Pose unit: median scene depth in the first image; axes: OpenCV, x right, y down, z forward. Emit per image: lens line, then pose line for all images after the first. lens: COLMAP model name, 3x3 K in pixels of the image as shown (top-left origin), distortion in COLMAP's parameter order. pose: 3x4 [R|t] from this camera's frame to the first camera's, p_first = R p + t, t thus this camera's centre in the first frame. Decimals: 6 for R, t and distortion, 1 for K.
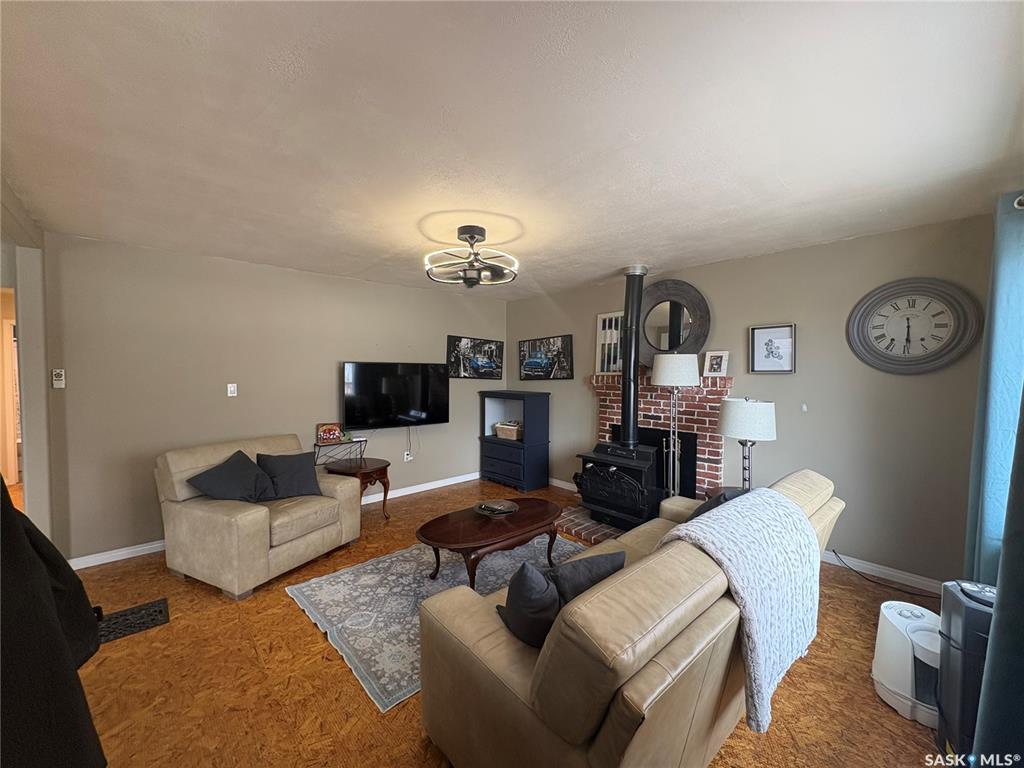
lens RADIAL K [[407.6, 0, 510.3], [0, 407.6, 383.0], [0, 0, 1]] dist [0.000708, -0.000182]
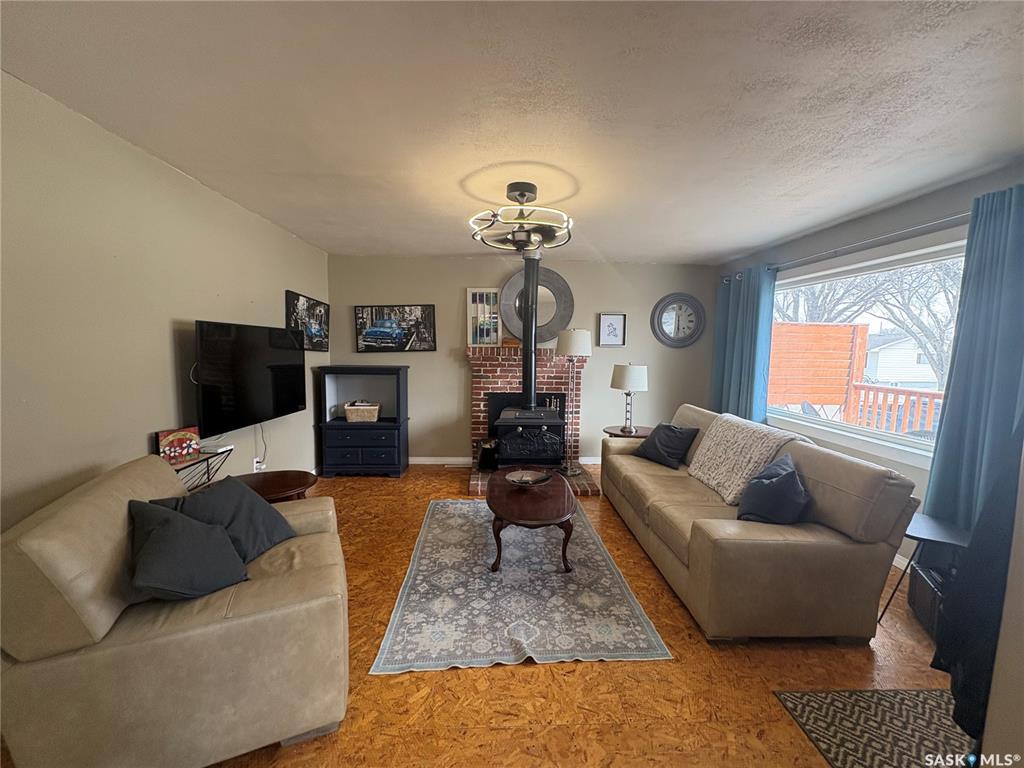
lens RADIAL K [[407.6, 0, 512.5], [0, 407.6, 382.5], [0, 0, 1]] dist [0.000708, -0.000182]
pose [[0.635256, -0.059675, 0.769993, -0.522470], [0.010222, 0.997573, 0.068879, 0.000505], [-0.772234, -0.035885, 0.634324, 0.256232]]
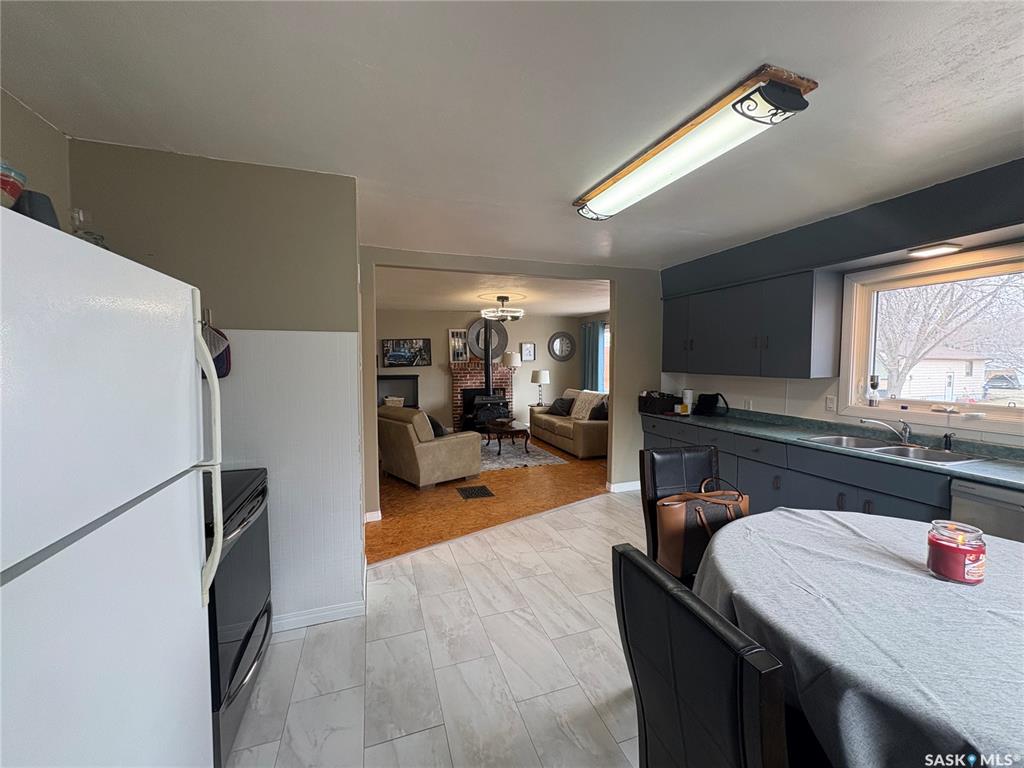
lens RADIAL K [[407.6, 0, 514.2], [0, 407.6, 382.8], [0, 0, 1]] dist [0.000708, -0.000182]
pose [[0.393328, -0.052687, 0.917888, -1.340733], [0.031378, 0.998544, 0.043871, -0.001231], [-0.918863, 0.011545, 0.394408, 0.035562]]
